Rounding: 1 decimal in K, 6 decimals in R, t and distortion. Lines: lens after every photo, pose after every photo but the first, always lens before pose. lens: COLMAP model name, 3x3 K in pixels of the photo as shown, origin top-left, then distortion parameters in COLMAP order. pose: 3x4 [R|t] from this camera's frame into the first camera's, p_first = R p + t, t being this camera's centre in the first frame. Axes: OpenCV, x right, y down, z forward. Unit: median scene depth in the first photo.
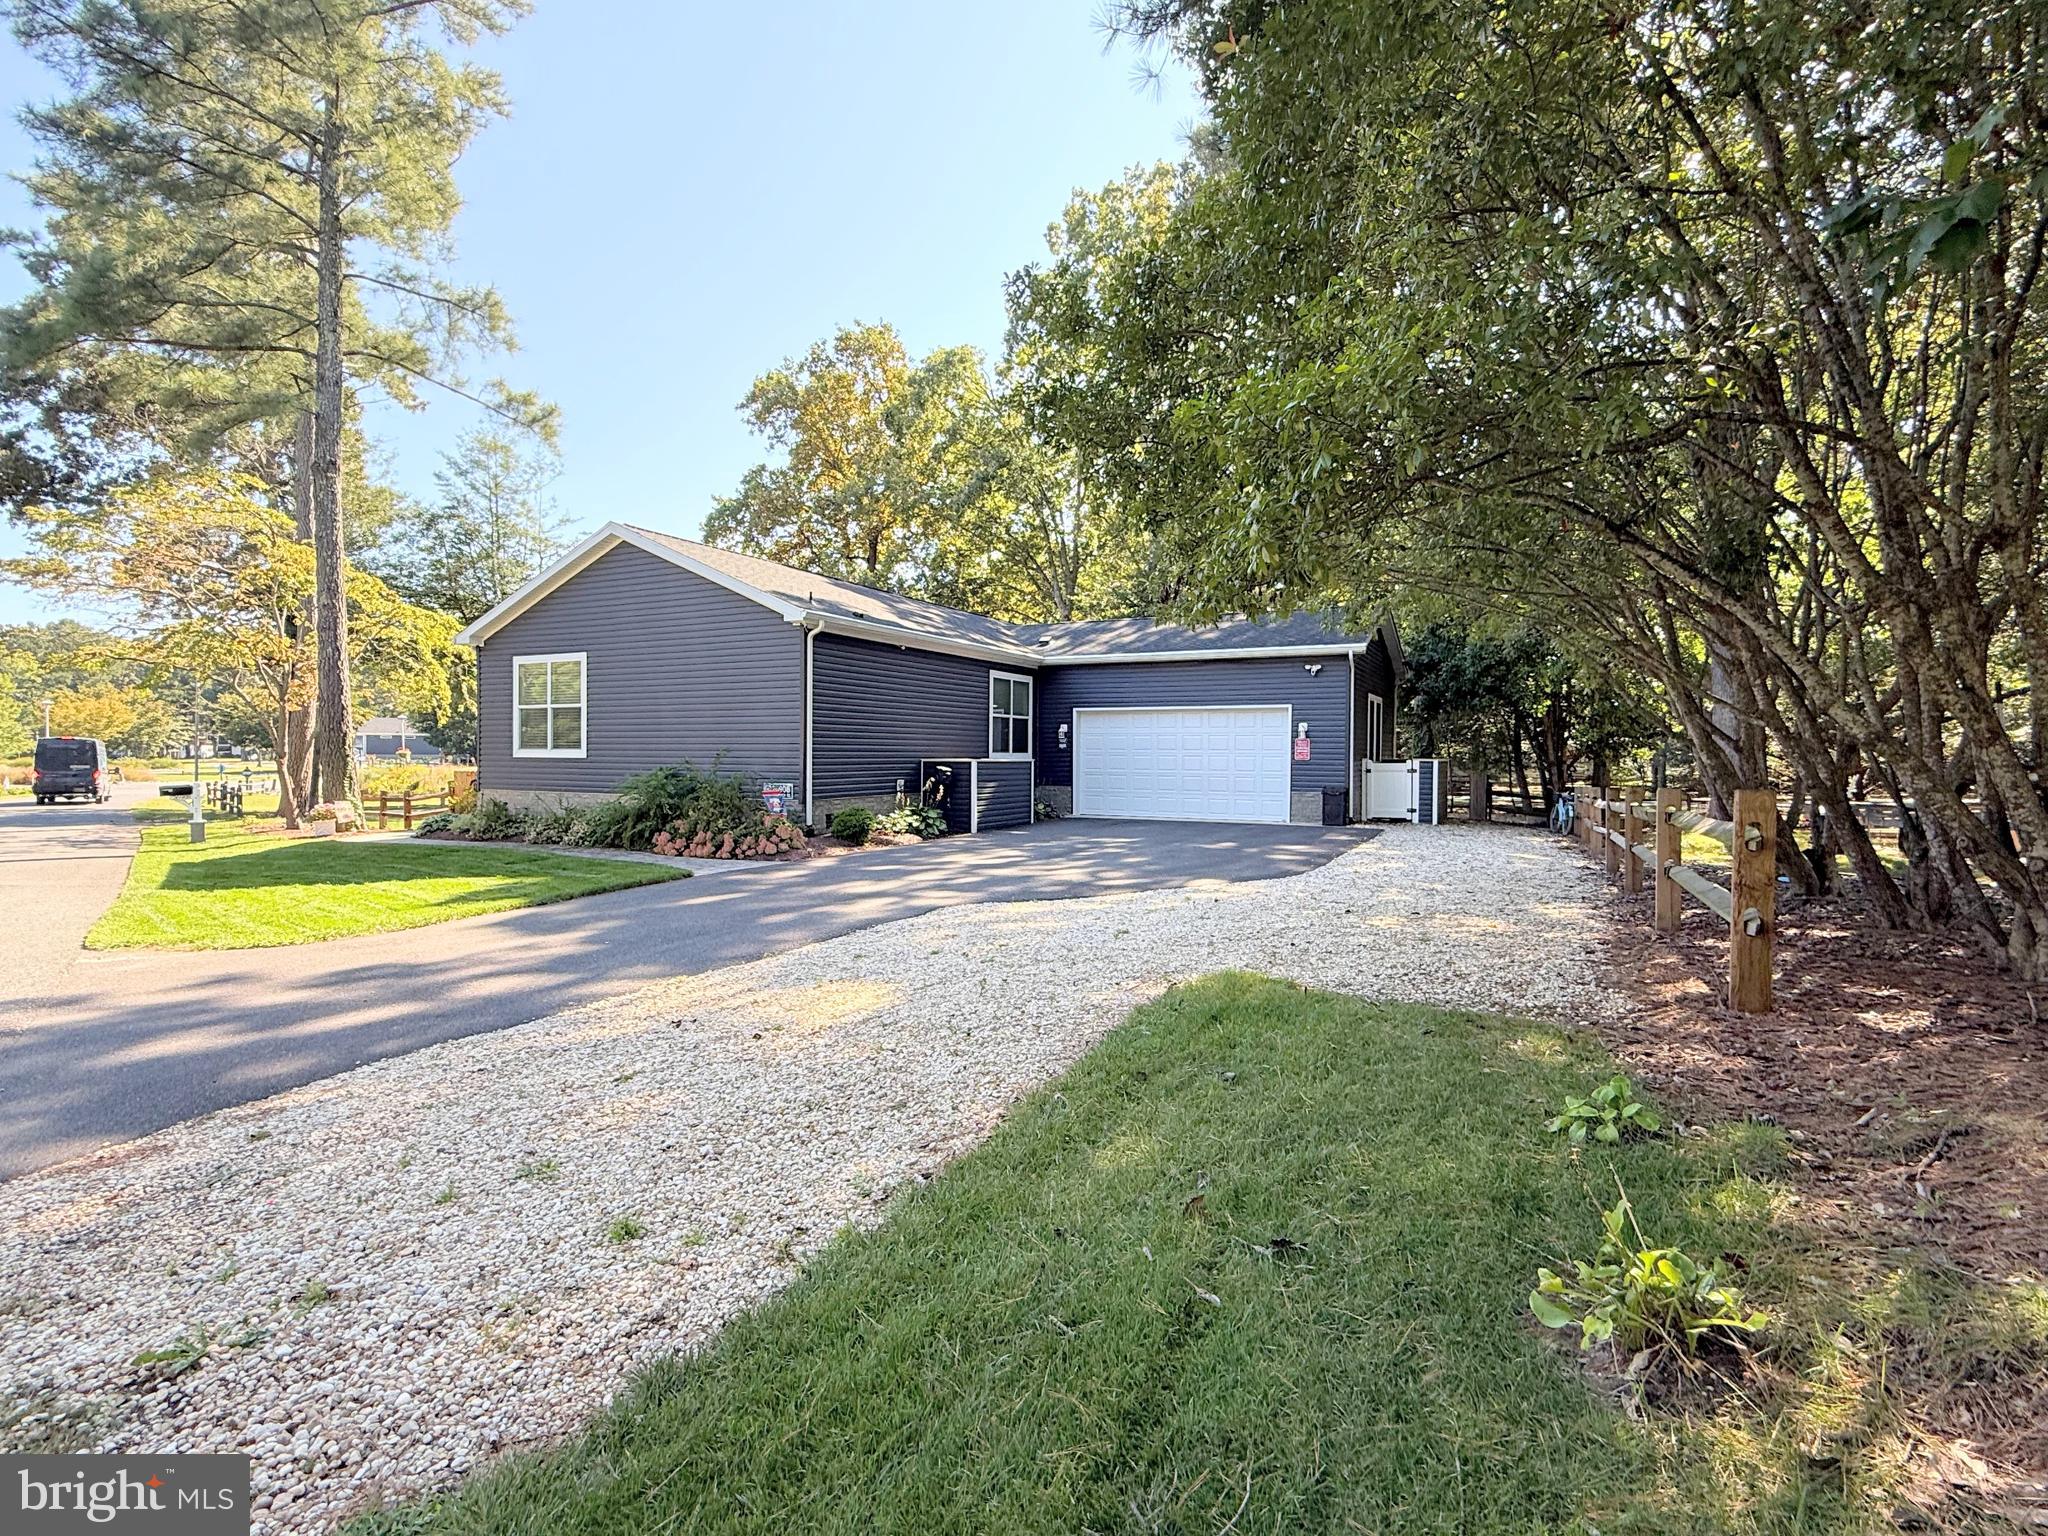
lens RADIAL K [[994.4, 0, 1022.5], [0, 994.4, 763.5], [0, 0, 1]] dist [0.014481, 0.000648]
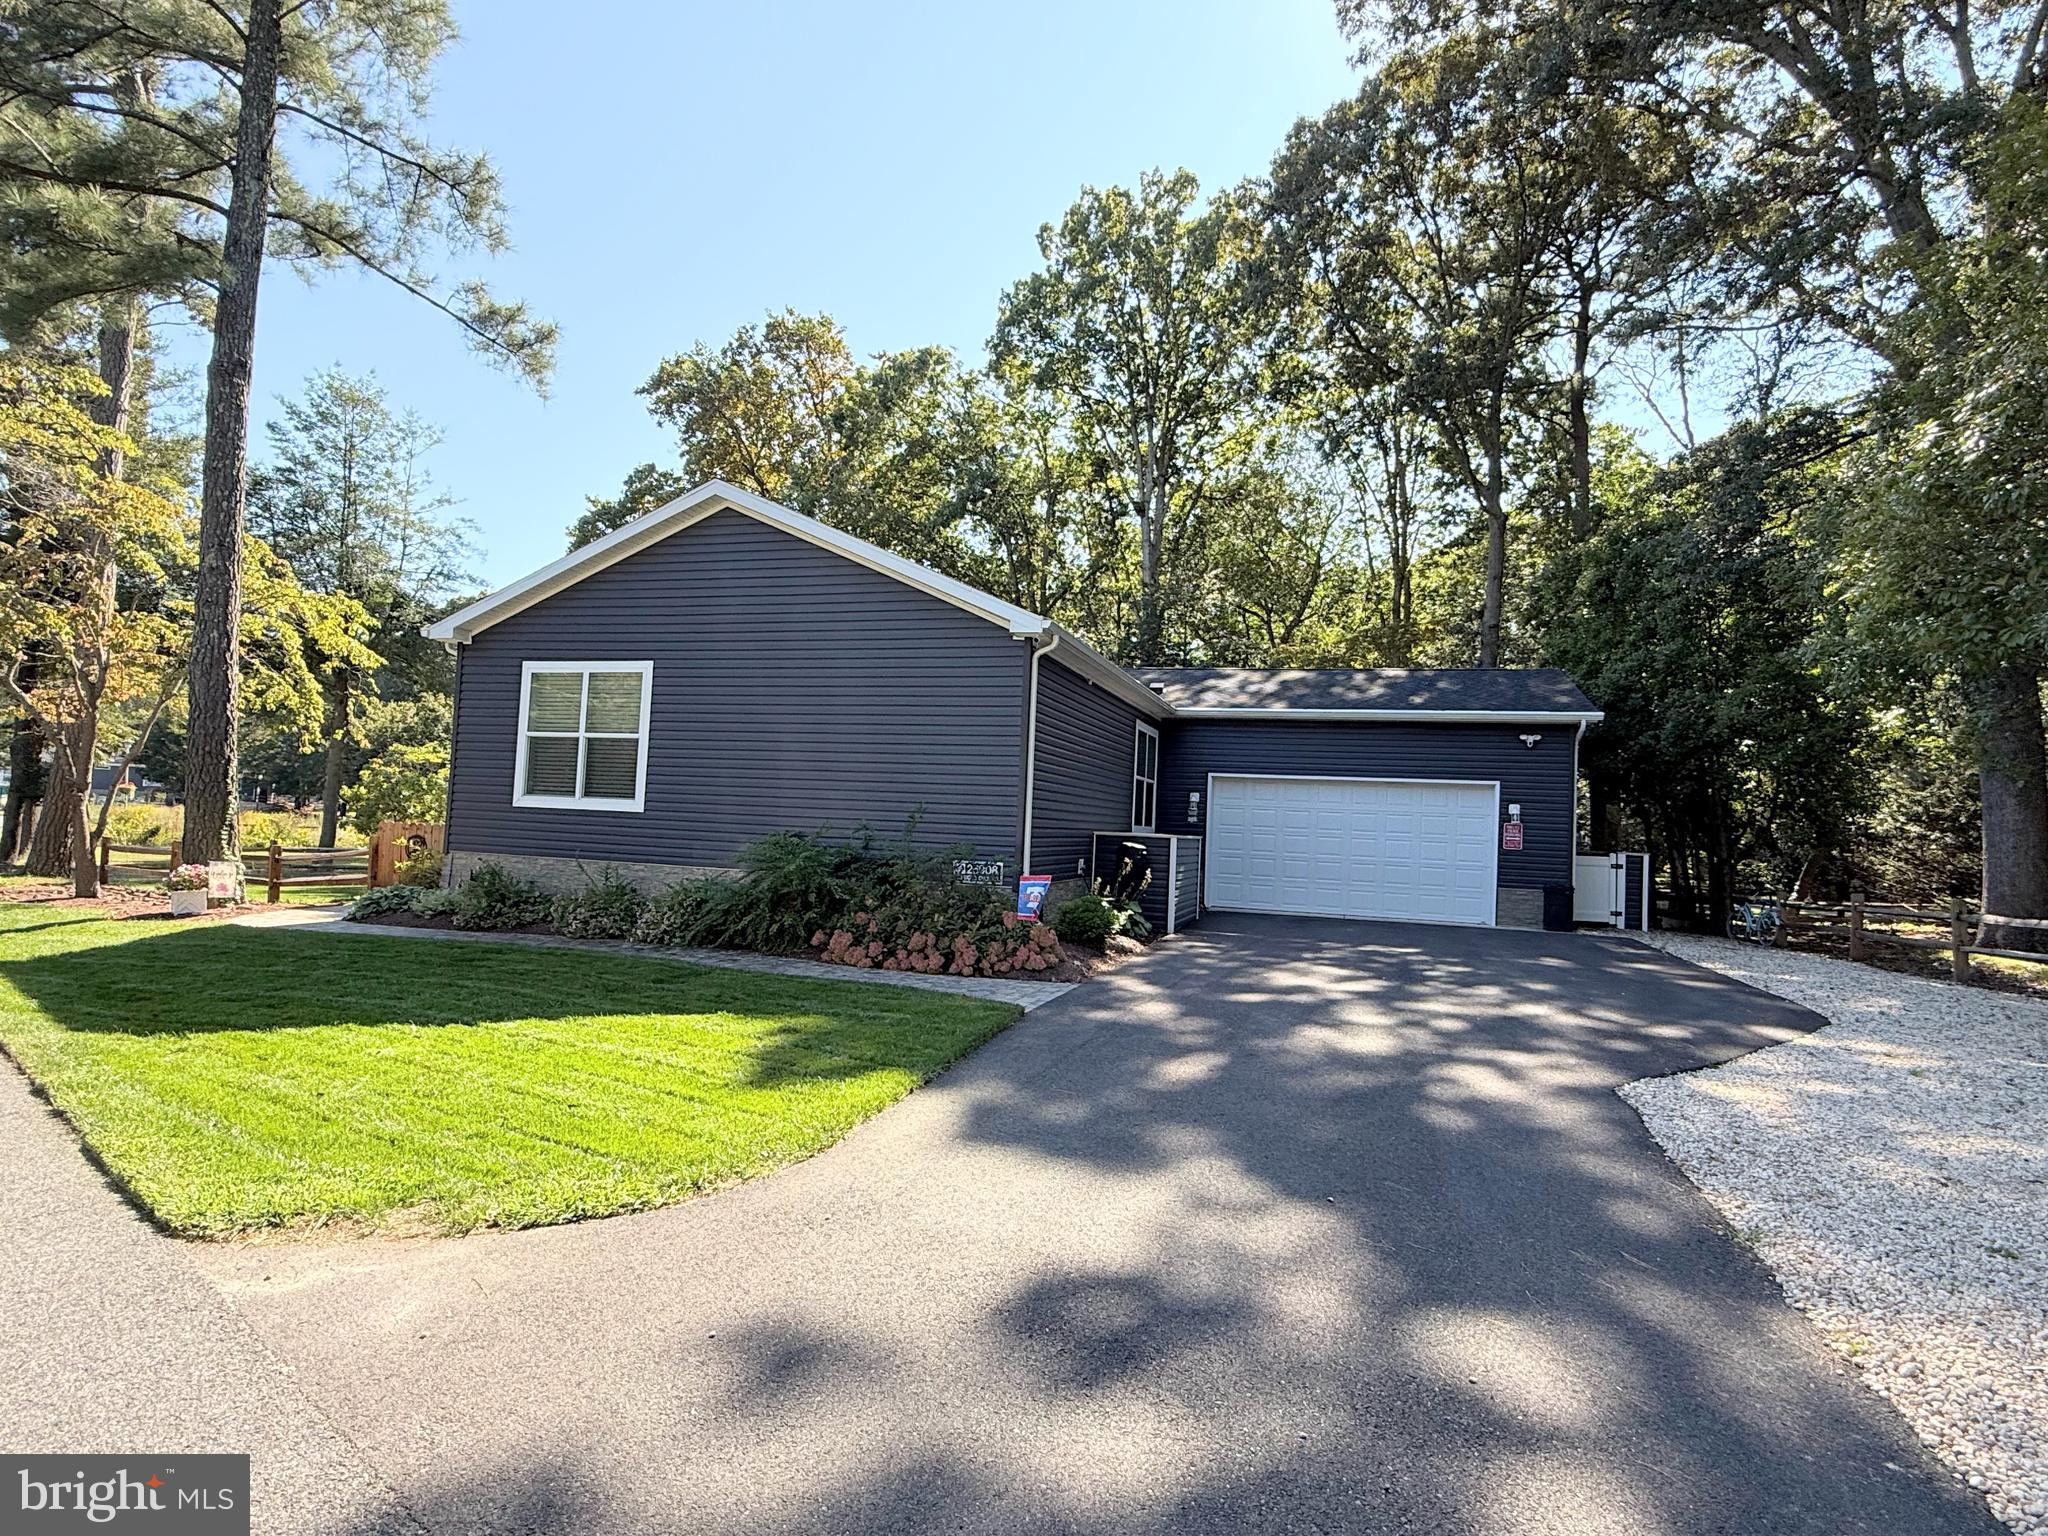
lens RADIAL K [[1073.3, 0, 1024.9], [0, 1073.3, 769.7], [0, 0, 1]] dist [0.013690, -0.002057]
pose [[0.983953, 0.047598, 0.171964, -0.258105], [-0.037582, 0.997428, -0.061040, 0.000435], [-0.174427, 0.053598, 0.983210, 0.185150]]
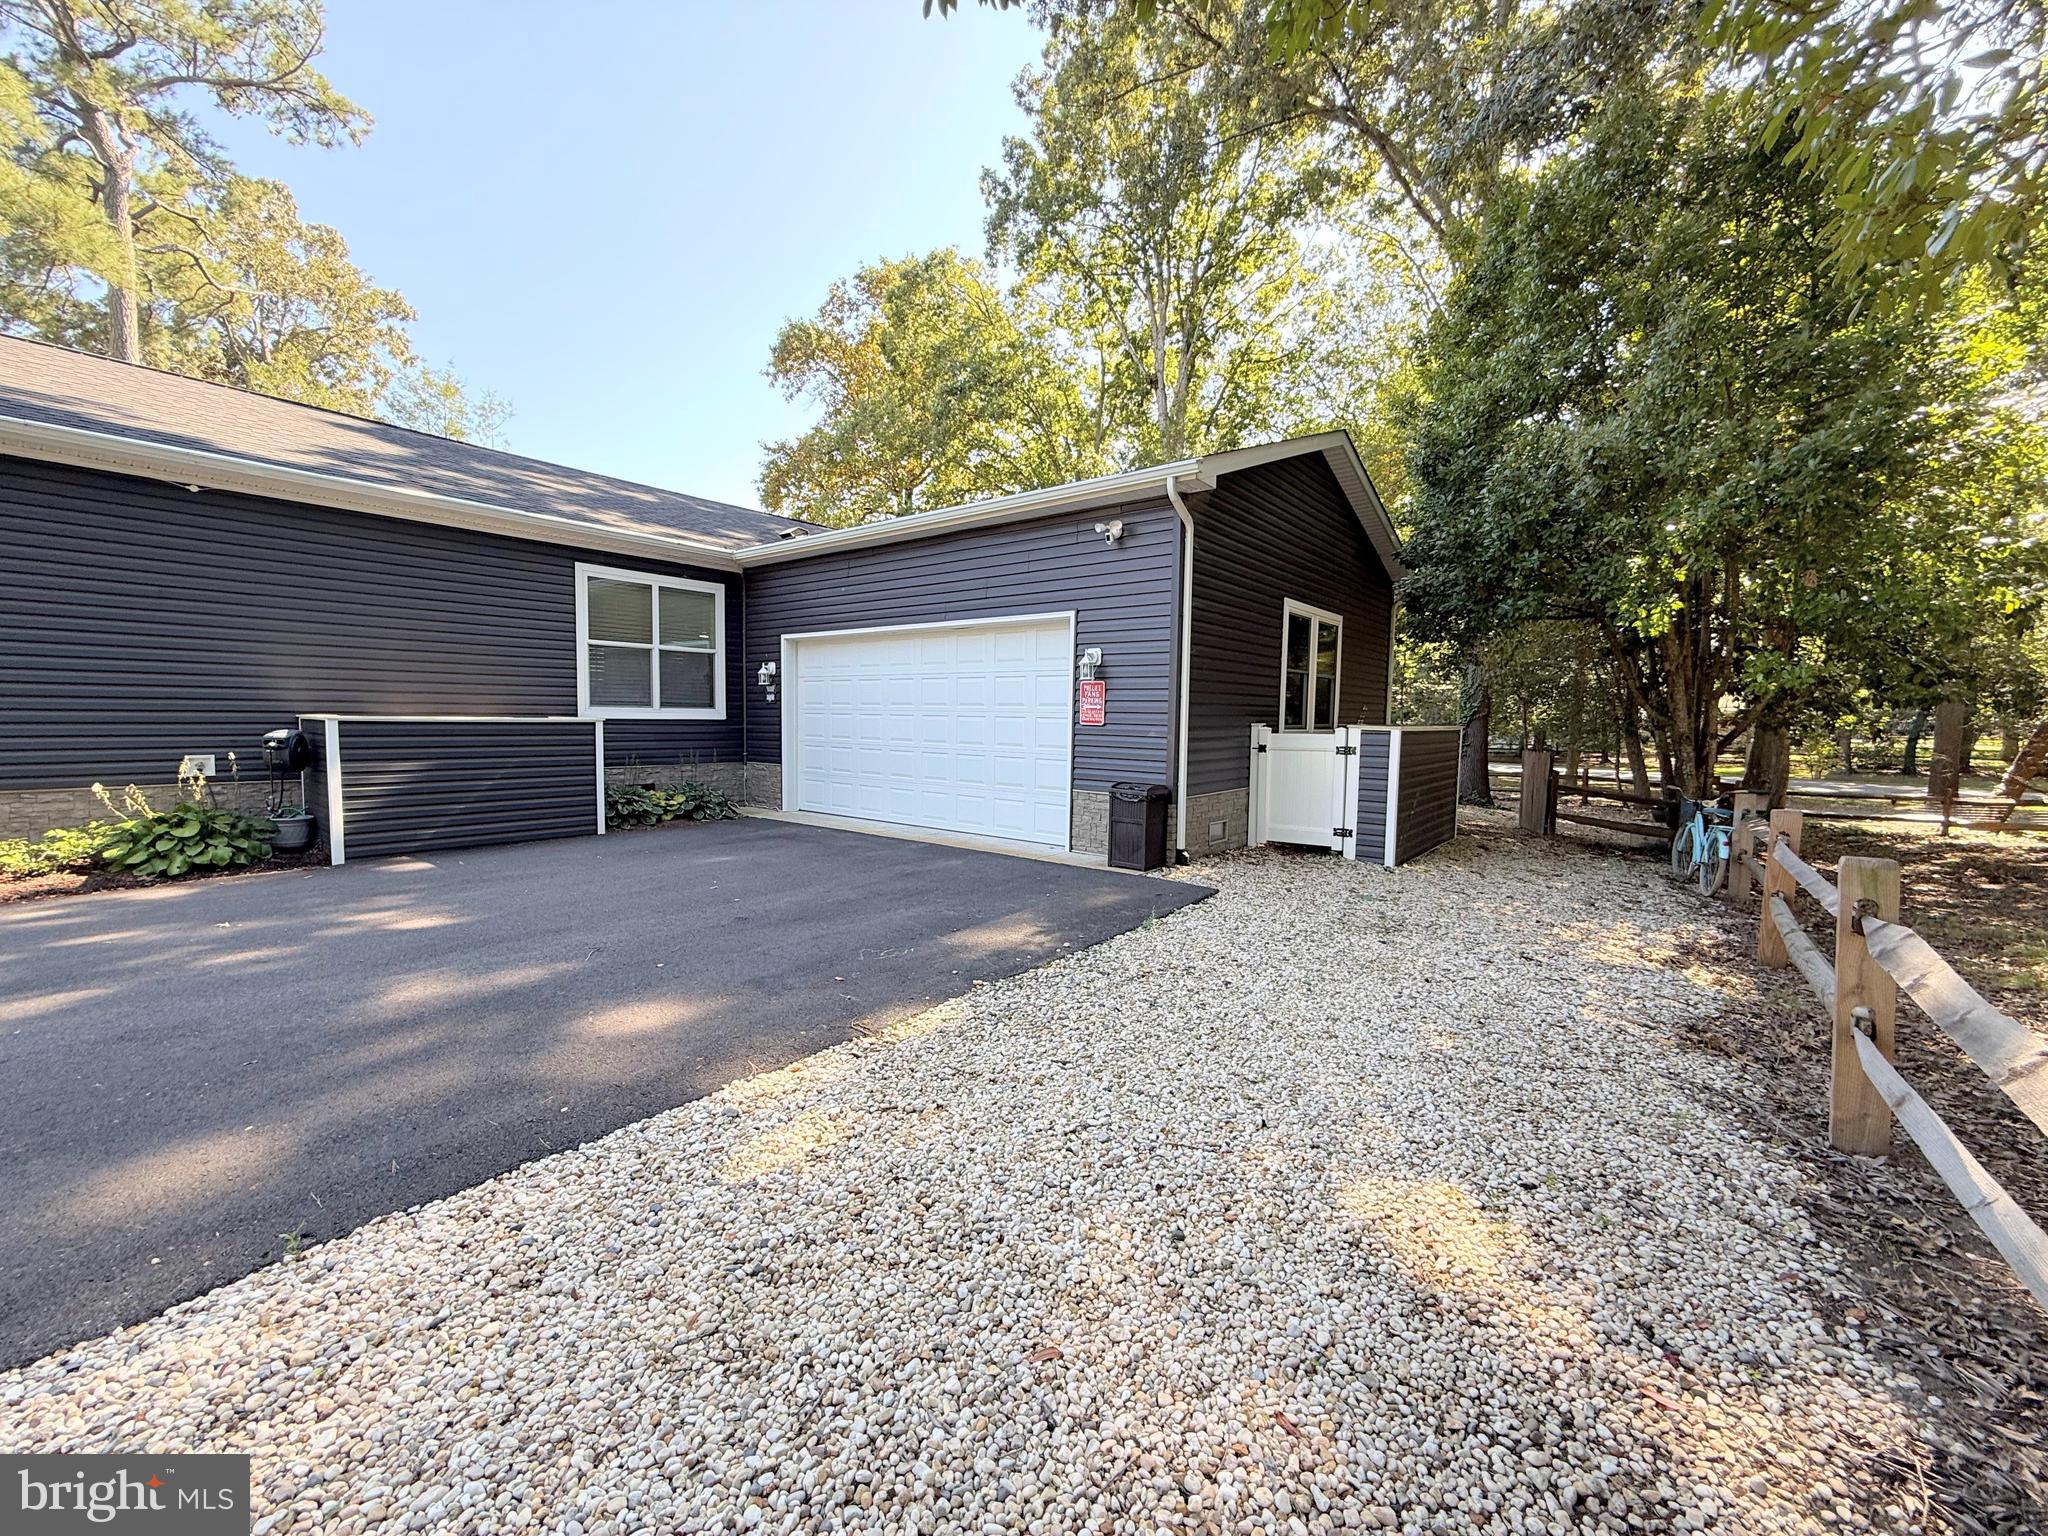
lens RADIAL K [[822.2, 0, 1015.9], [0, 822.2, 772.1], [0, 0, 1]] dist [0.000741, 0.000089]
pose [[0.978160, 0.022627, -0.206616, 0.313381], [-0.011533, 0.998434, 0.054743, -0.001940], [0.207531, -0.051165, 0.976889, 0.572314]]
